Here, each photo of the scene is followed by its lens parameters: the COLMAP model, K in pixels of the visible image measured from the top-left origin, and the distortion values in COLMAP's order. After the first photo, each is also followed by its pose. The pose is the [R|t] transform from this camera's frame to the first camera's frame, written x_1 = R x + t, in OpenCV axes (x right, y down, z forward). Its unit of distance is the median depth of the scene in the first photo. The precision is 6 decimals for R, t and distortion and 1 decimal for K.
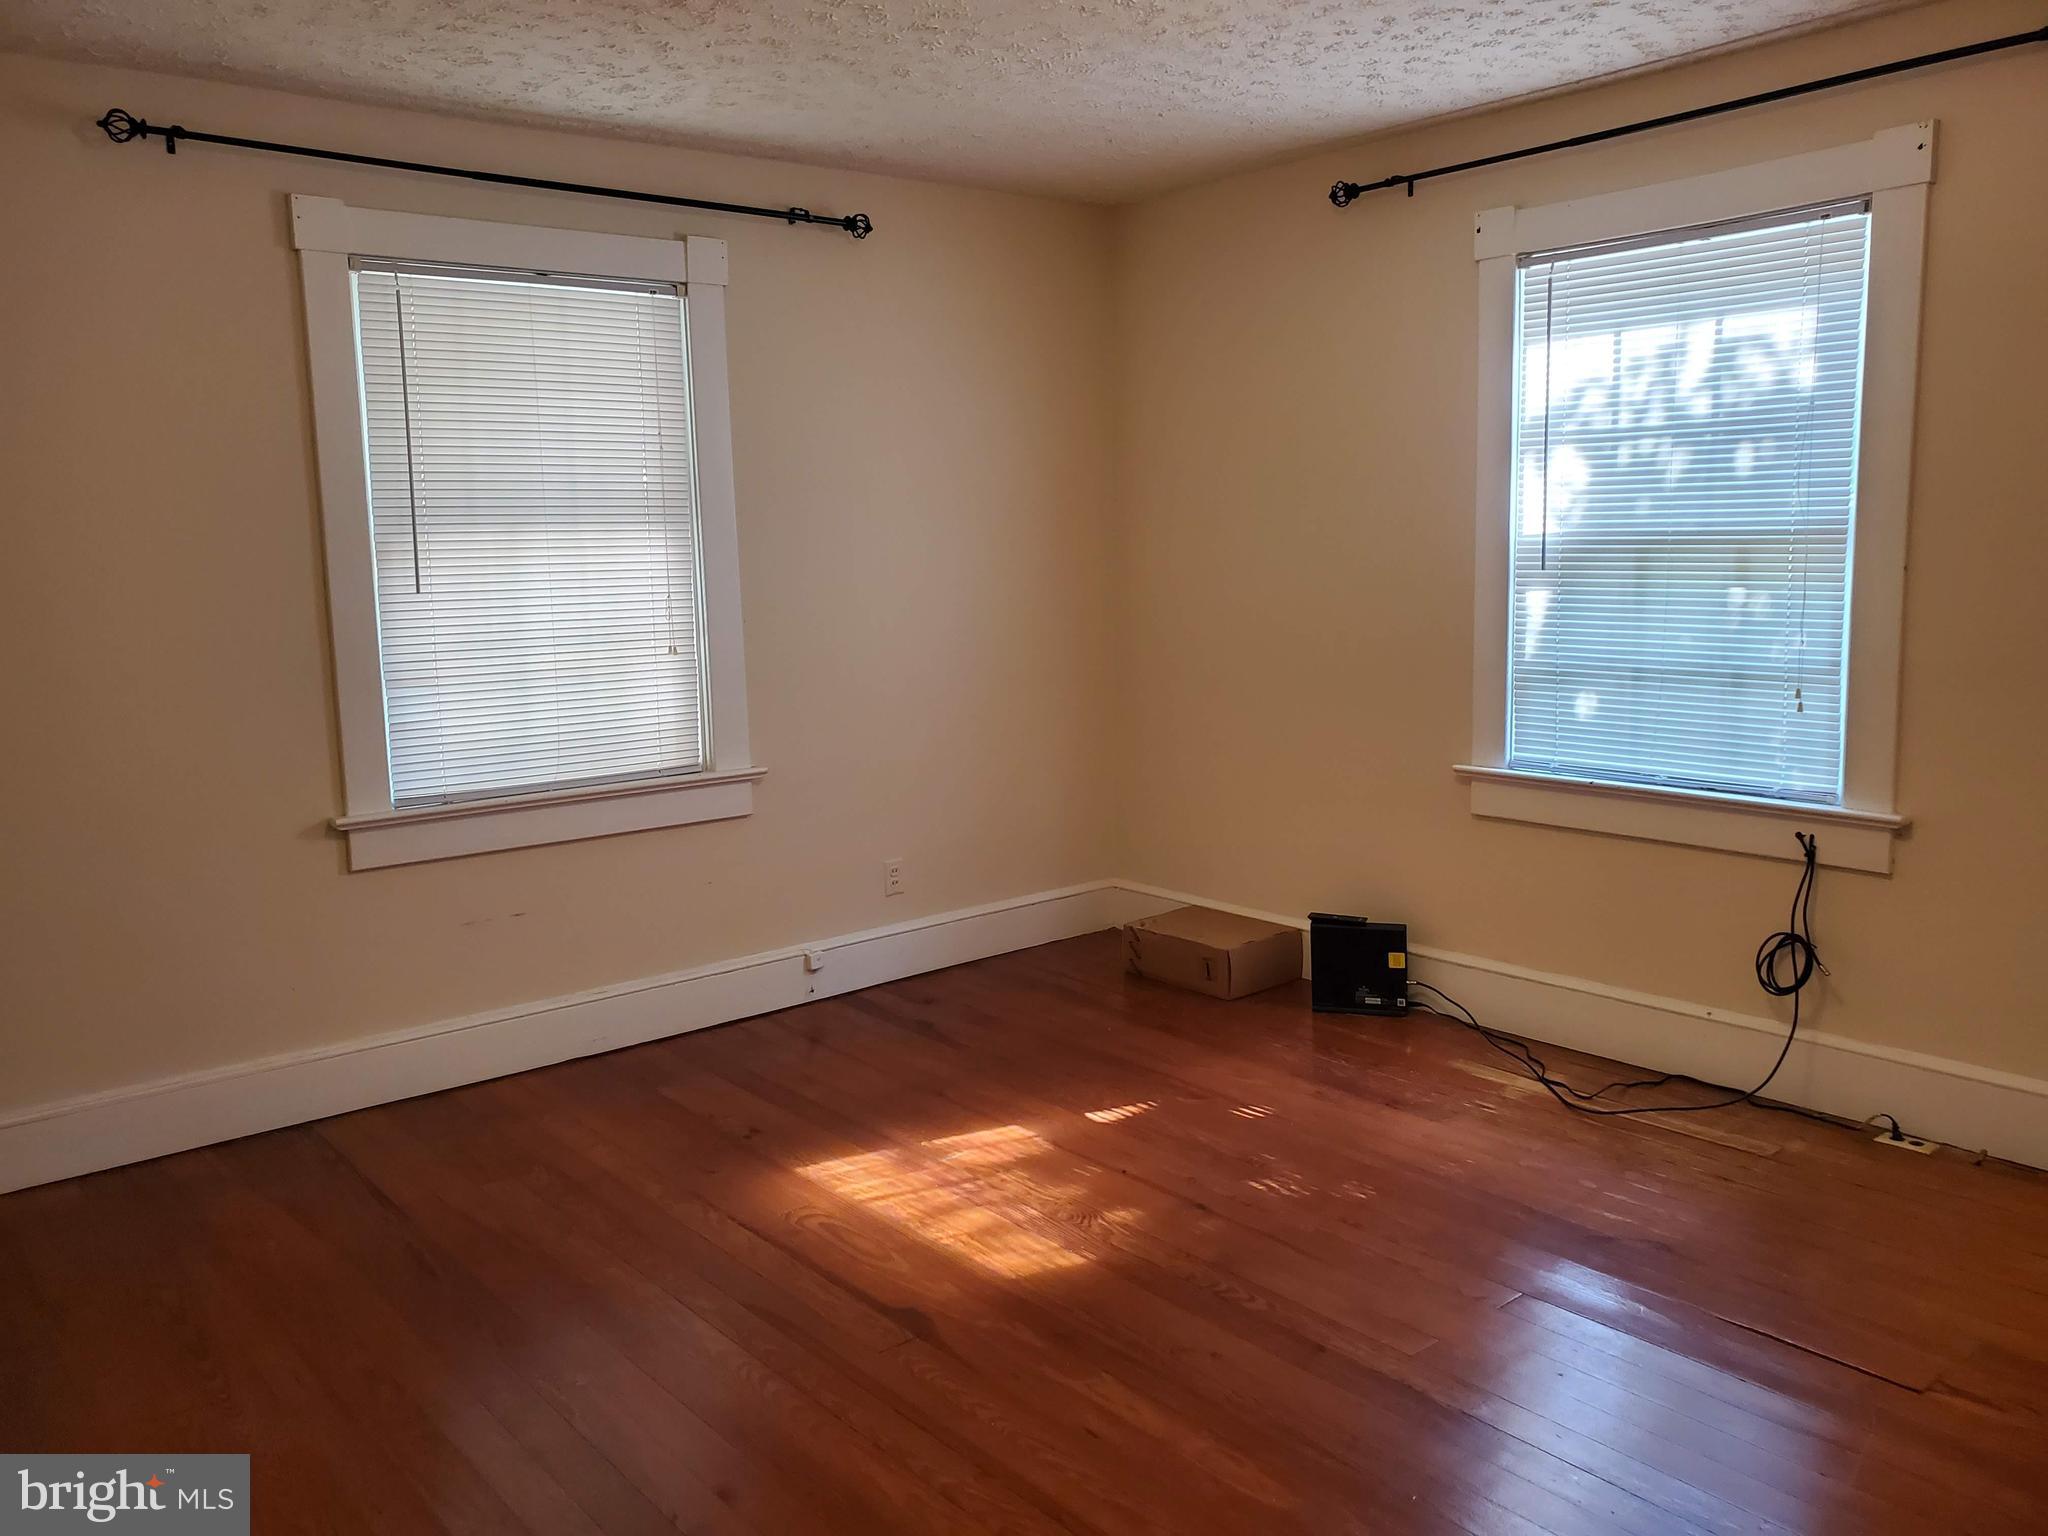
lens RADIAL K [[1611.2, 0, 1023.1], [0, 1611.2, 769.1], [0, 0, 1]] dist [0.015130, 0.009798]
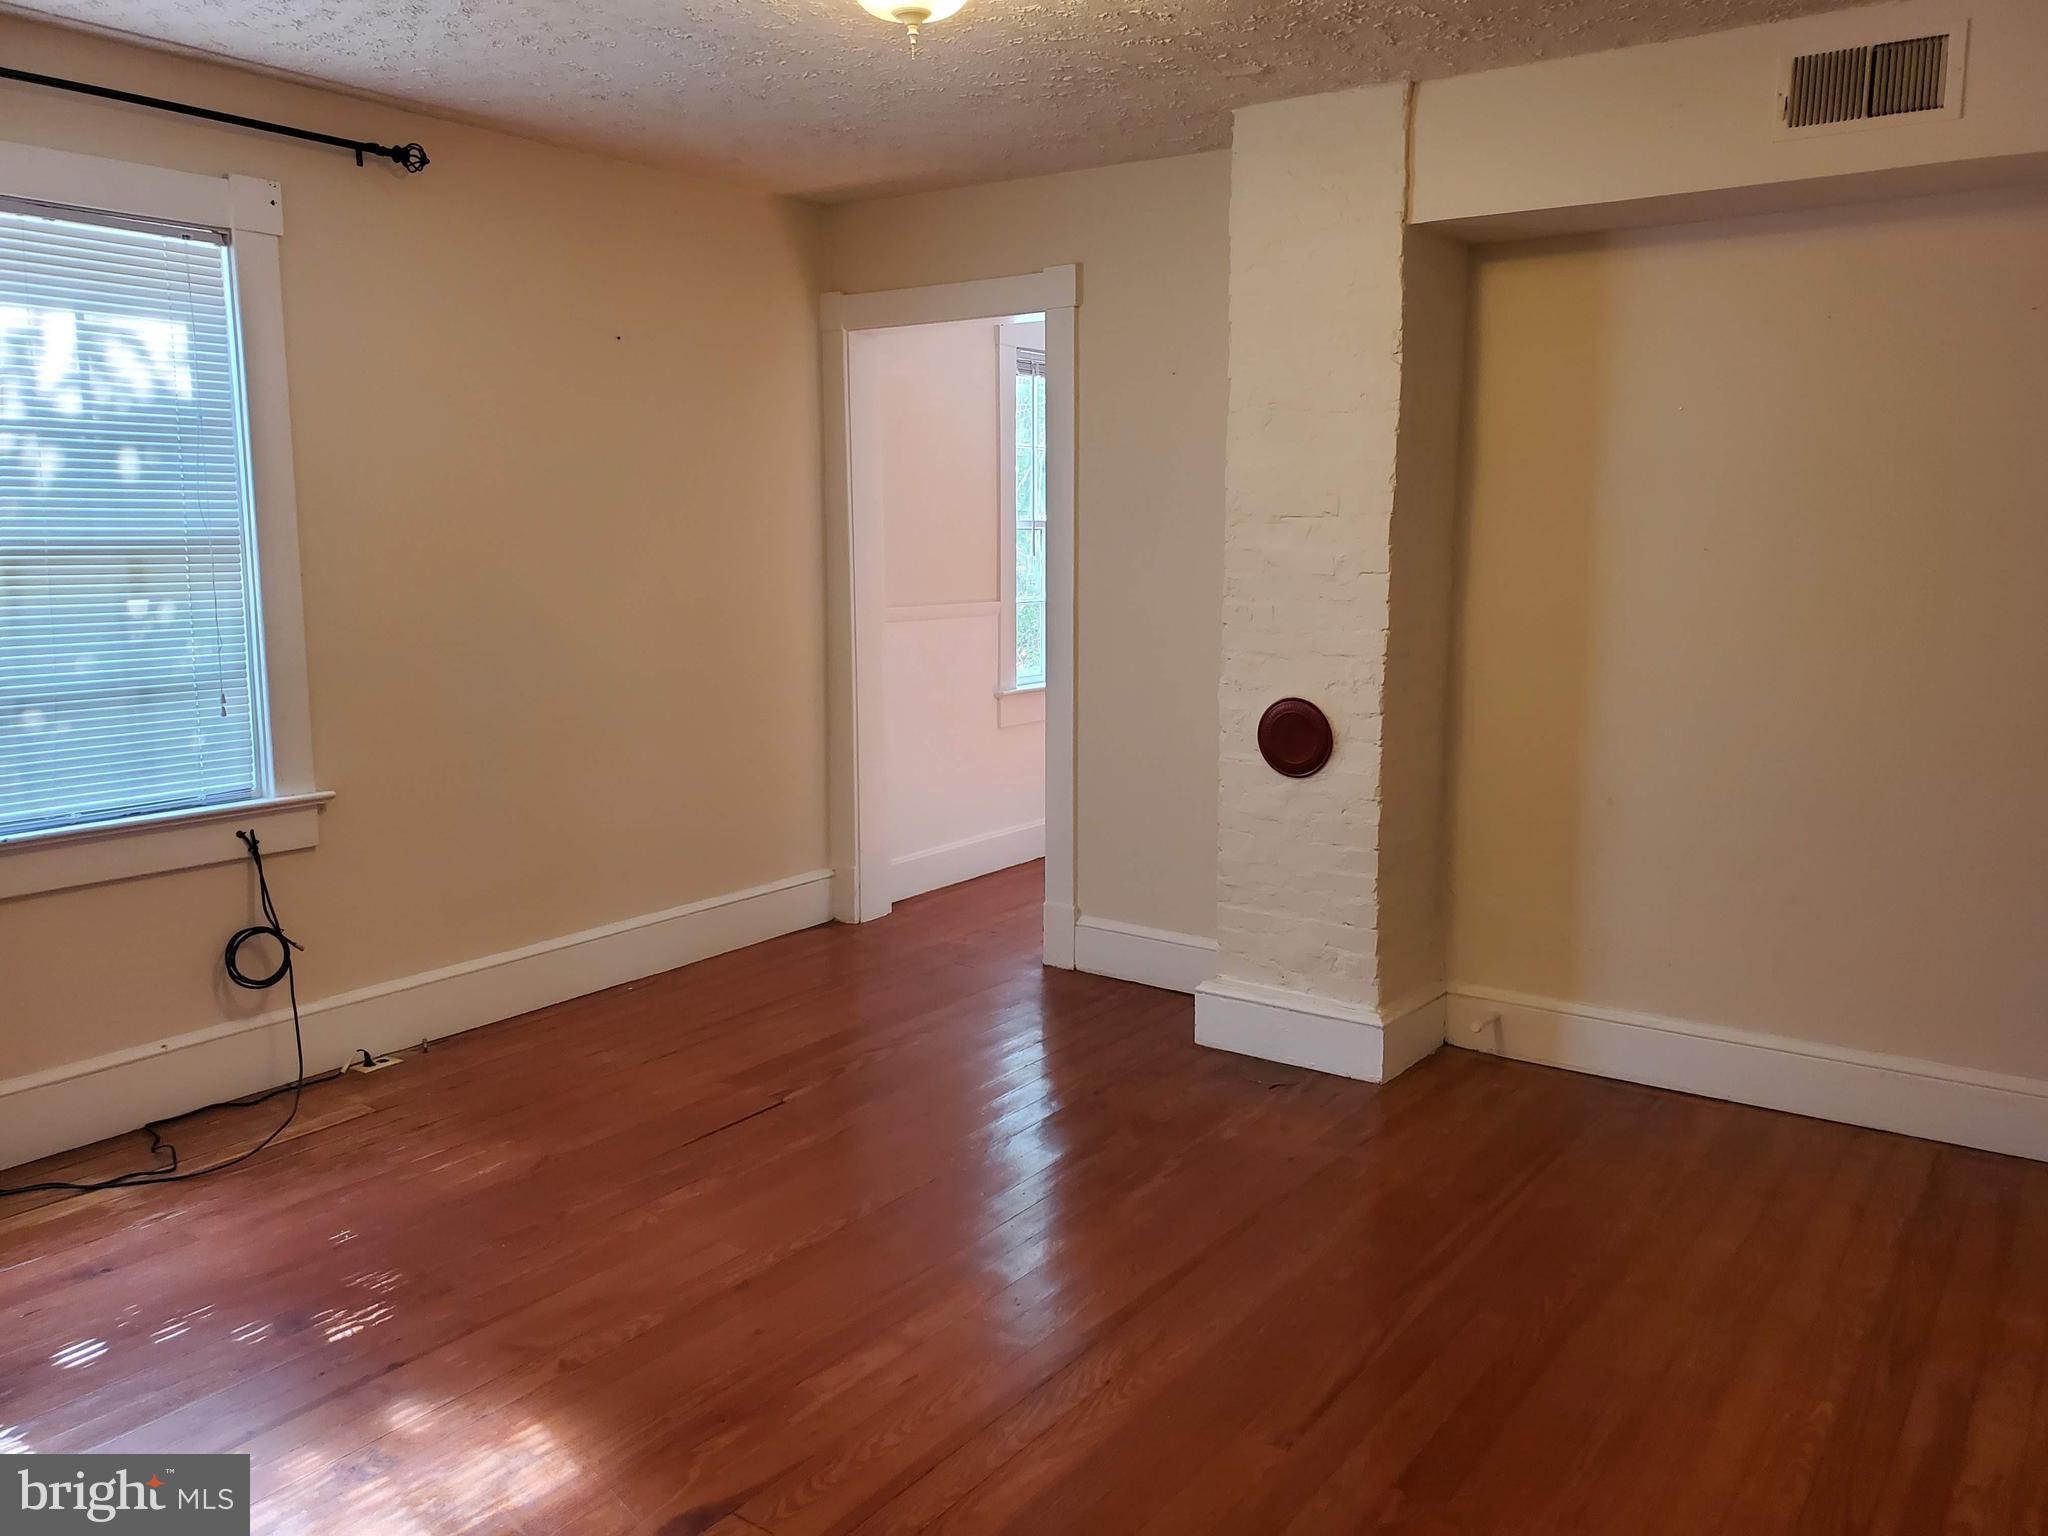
lens RADIAL K [[1611.2, 0, 1019.0], [0, 1611.2, 770.1], [0, 0, 1]] dist [0.015130, 0.009798]
pose [[-0.247250, -0.123087, 0.961102, -0.628816], [0.153073, 0.974481, 0.164180, -0.091712], [-0.956784, 0.187712, -0.222099, 0.734105]]
